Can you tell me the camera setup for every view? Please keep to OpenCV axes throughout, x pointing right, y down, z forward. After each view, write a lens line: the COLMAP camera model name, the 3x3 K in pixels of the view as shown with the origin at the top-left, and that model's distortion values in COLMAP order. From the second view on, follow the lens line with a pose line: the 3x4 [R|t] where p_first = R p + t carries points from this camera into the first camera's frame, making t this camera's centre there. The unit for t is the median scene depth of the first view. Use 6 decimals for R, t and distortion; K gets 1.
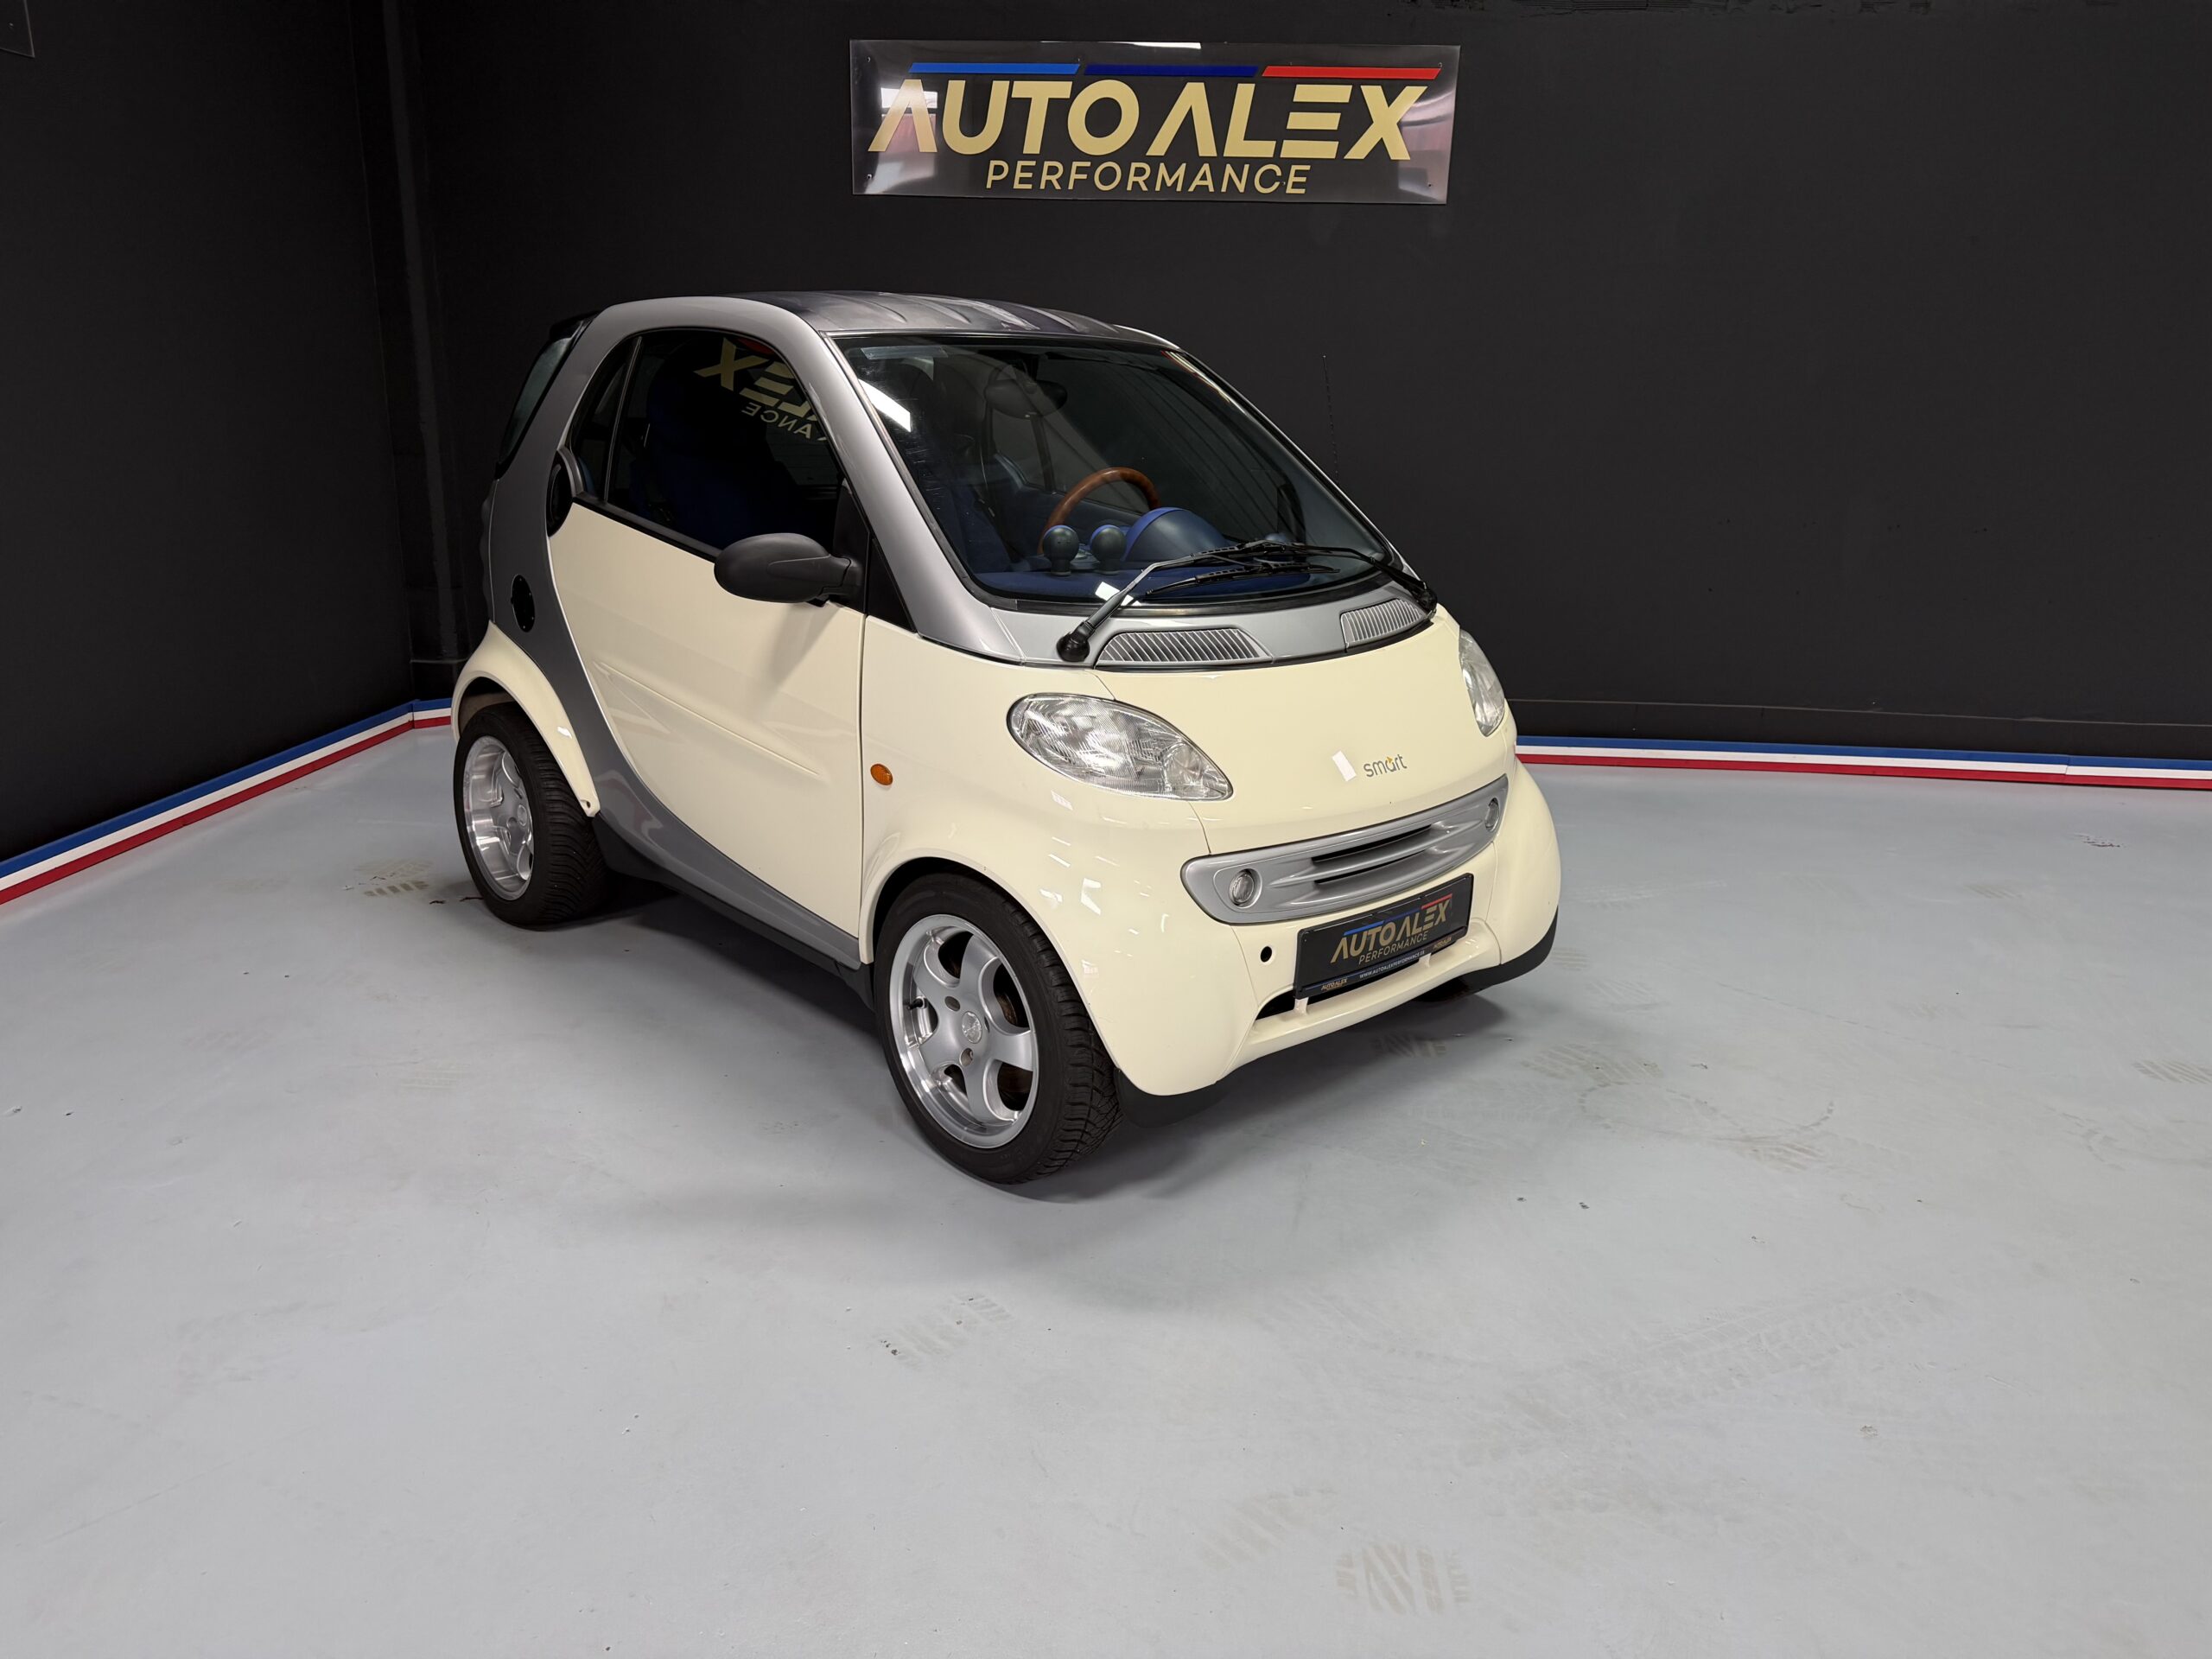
lens RADIAL K [[1569.2, 0, 1115.2], [0, 1569.2, 827.6], [0, 0, 1]] dist [0.016828, -0.024098]
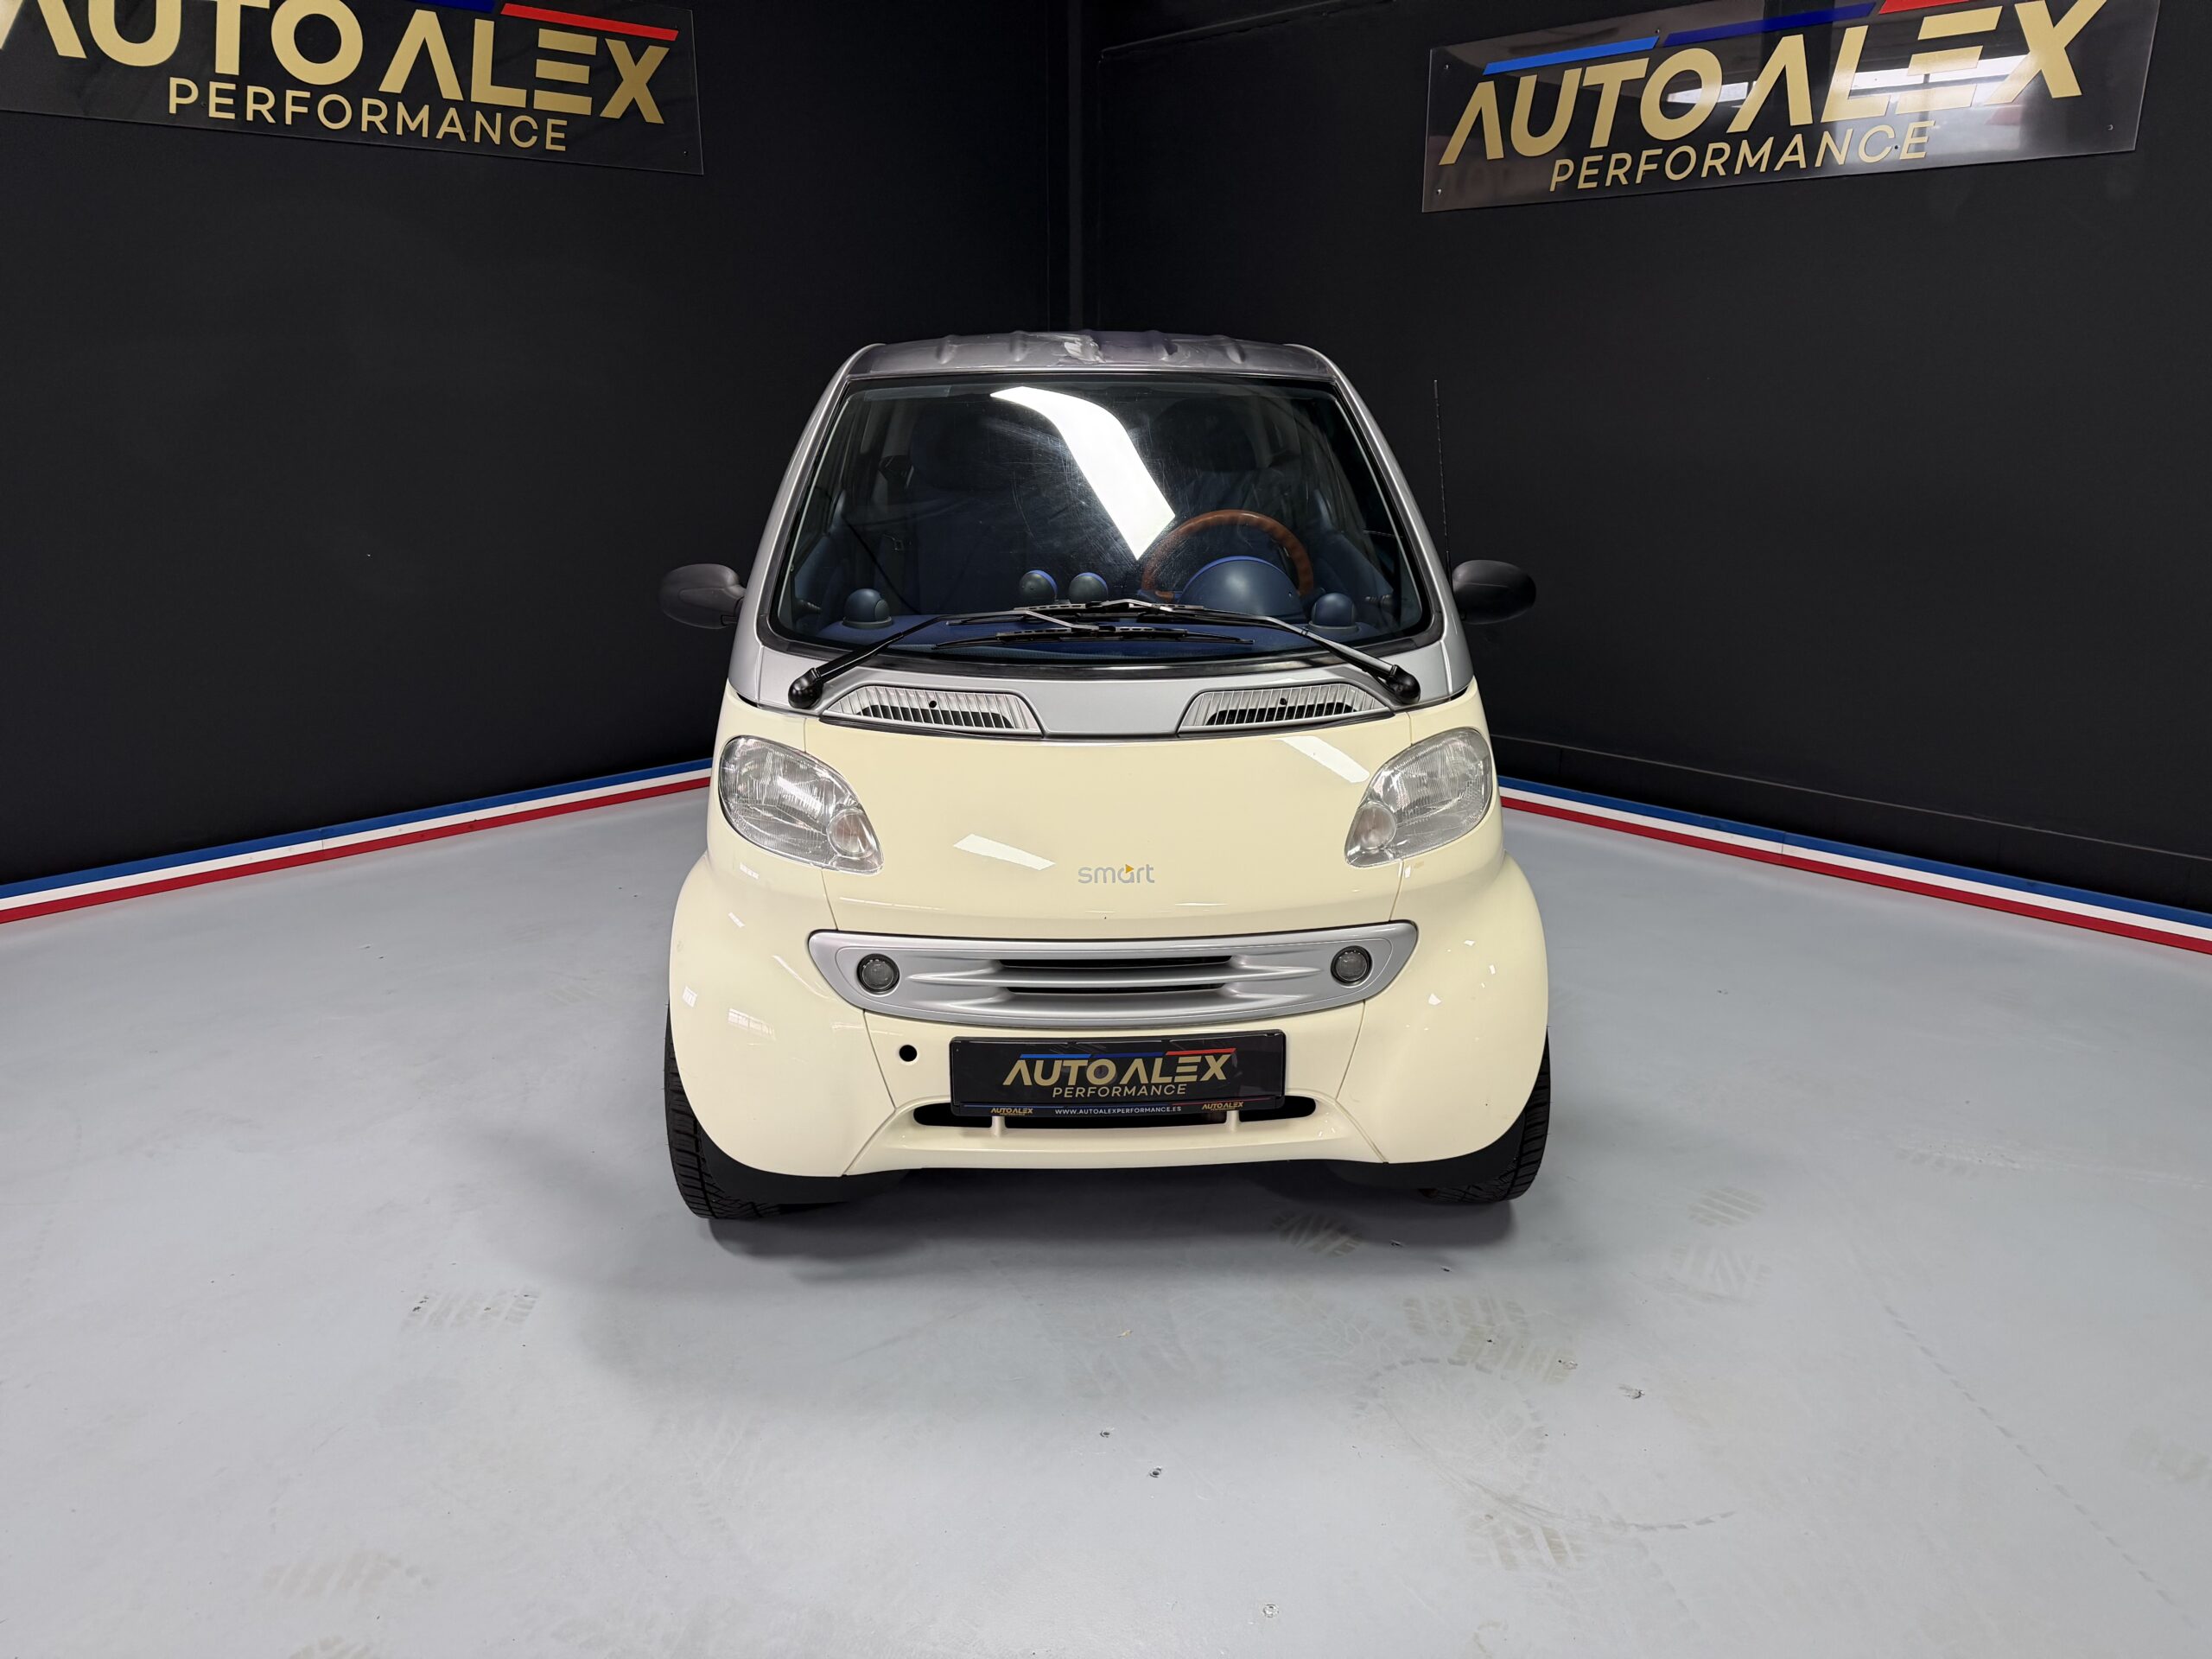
lens RADIAL K [[1569.2, 0, 1115.2], [0, 1569.2, 827.6], [0, 0, 1]] dist [0.016828, -0.024098]
pose [[0.755493, 0.156581, -0.636171, 0.361653], [-0.162660, 0.985446, 0.049379, -0.055065], [0.634644, 0.066174, 0.769967, 0.180968]]
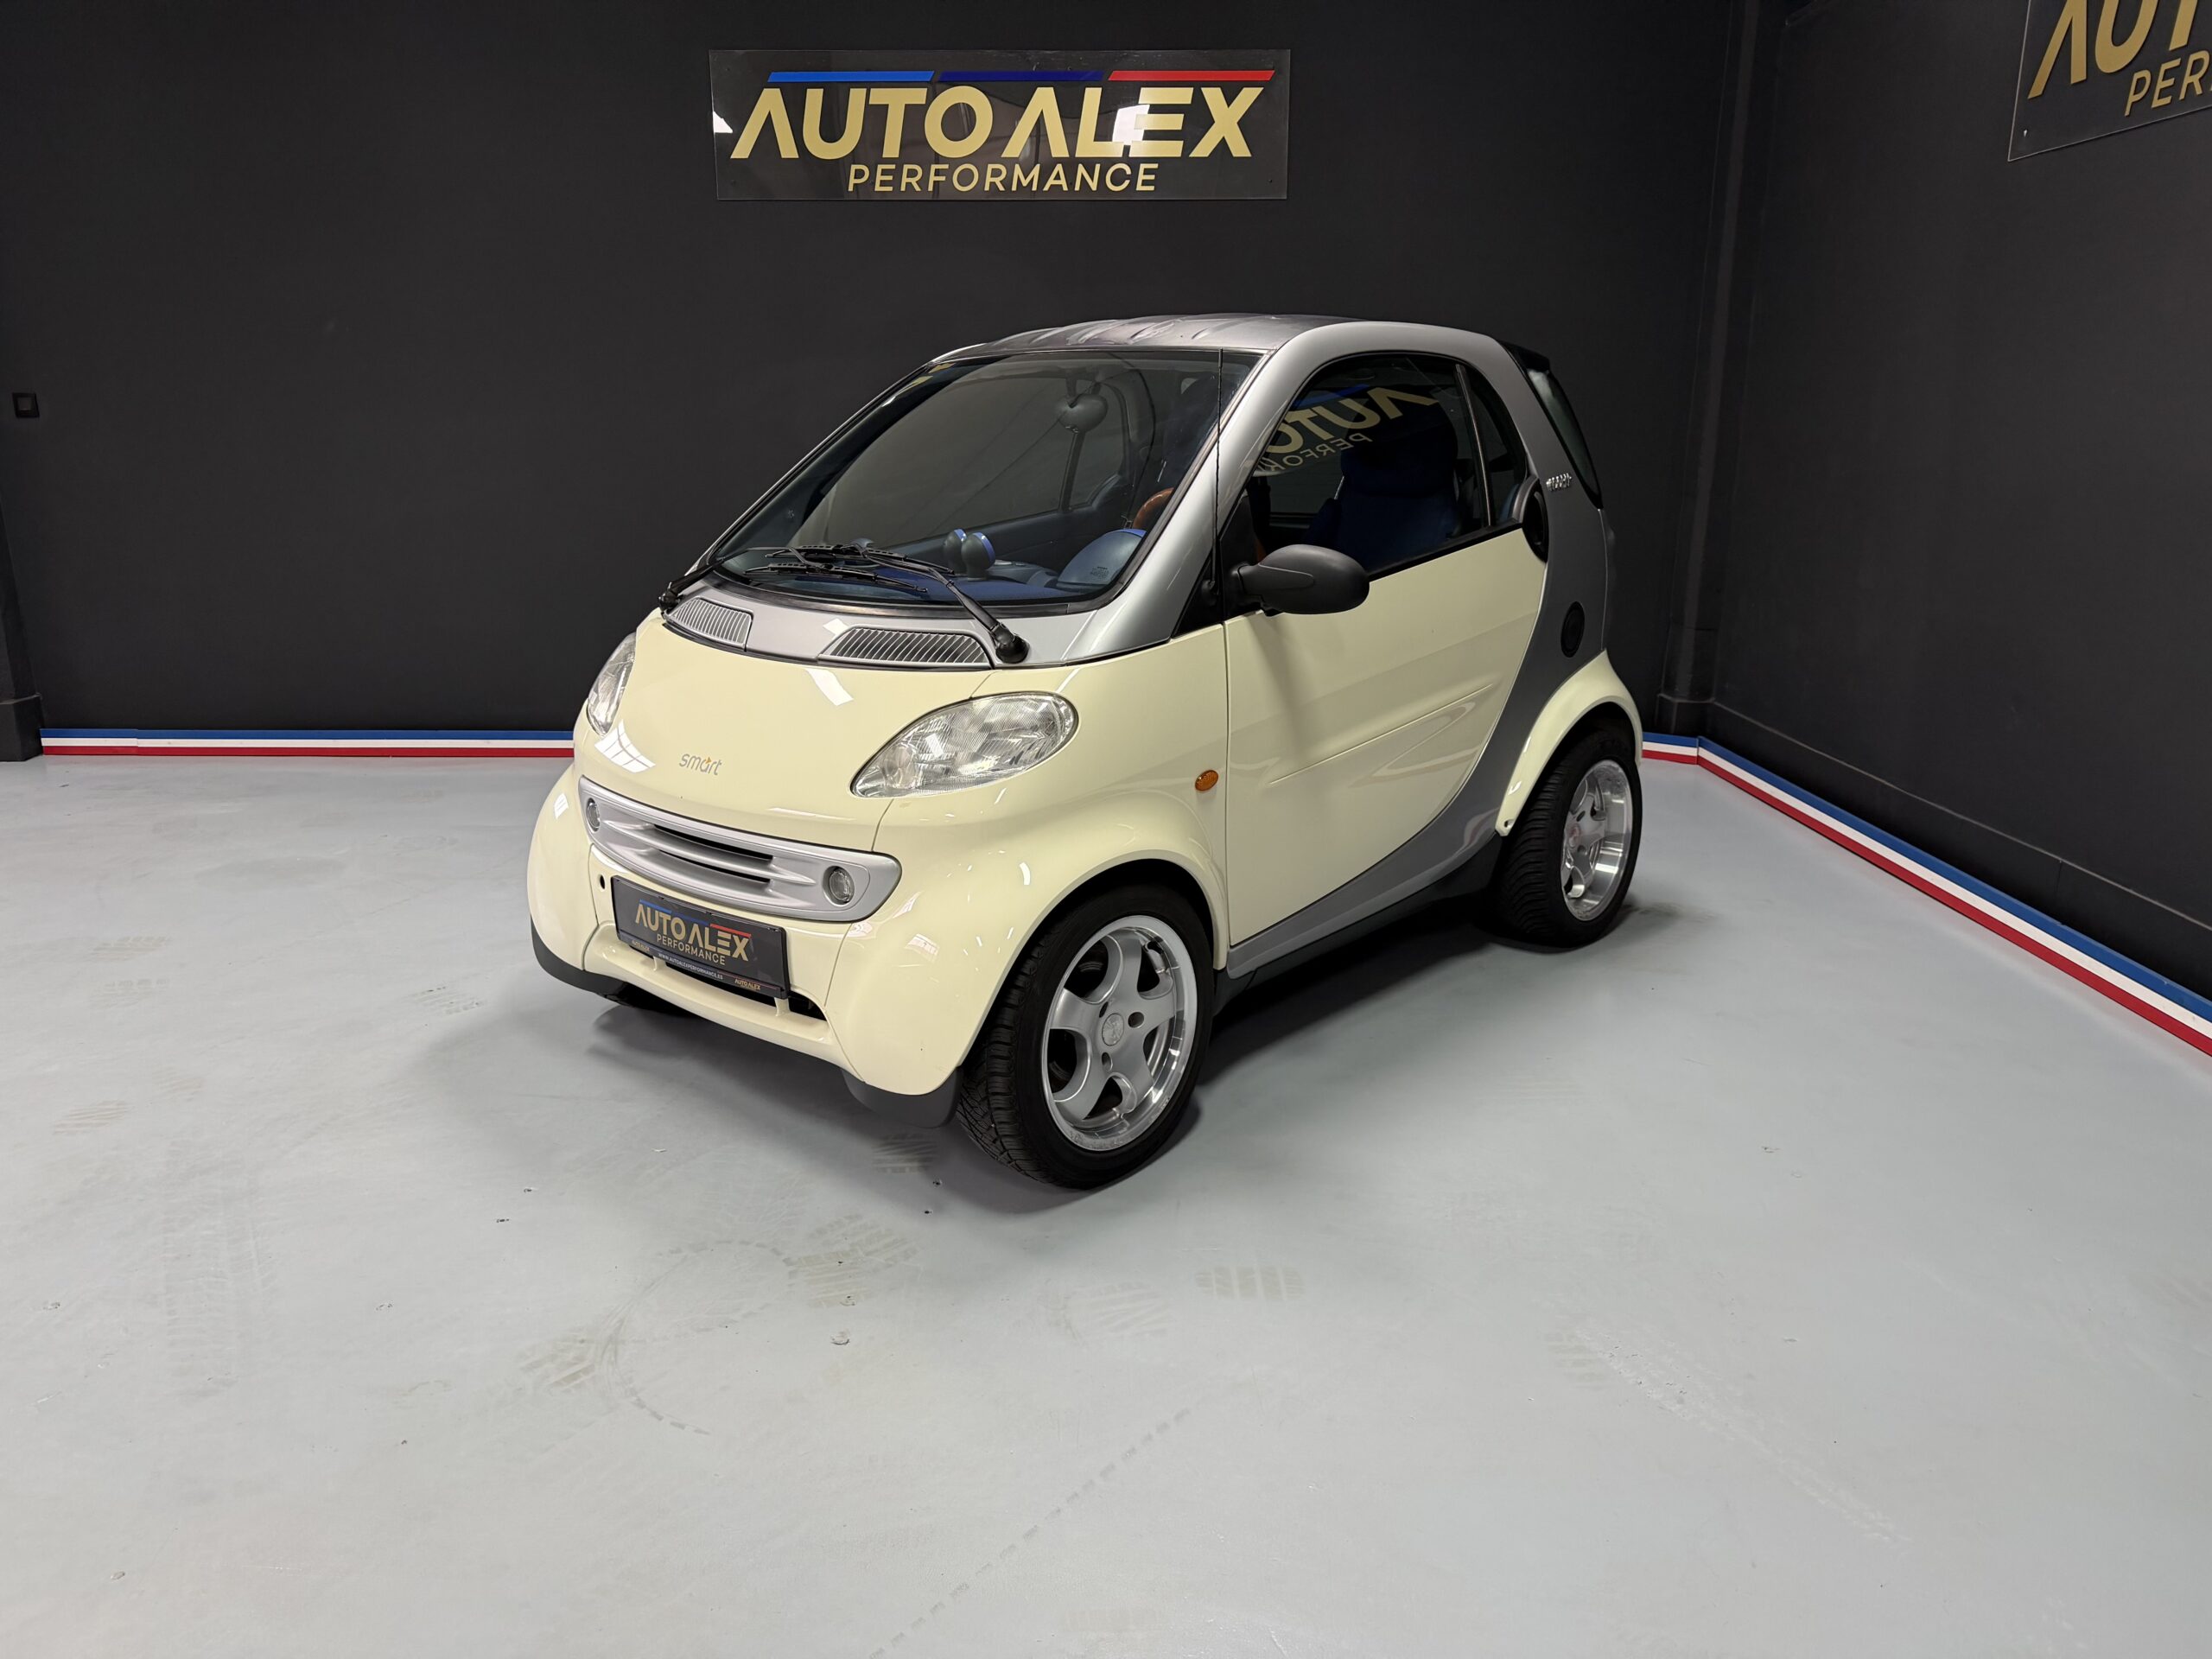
lens RADIAL K [[1574.8, 0, 1106.0], [0, 1574.8, 829.5], [0, 0, 1]] dist [0.027892, -0.050131]
pose [[0.087382, 0.225432, -0.970332, 0.603445], [-0.273056, 0.942172, 0.194300, -0.136183], [0.958021, 0.247977, 0.143884, 0.573860]]
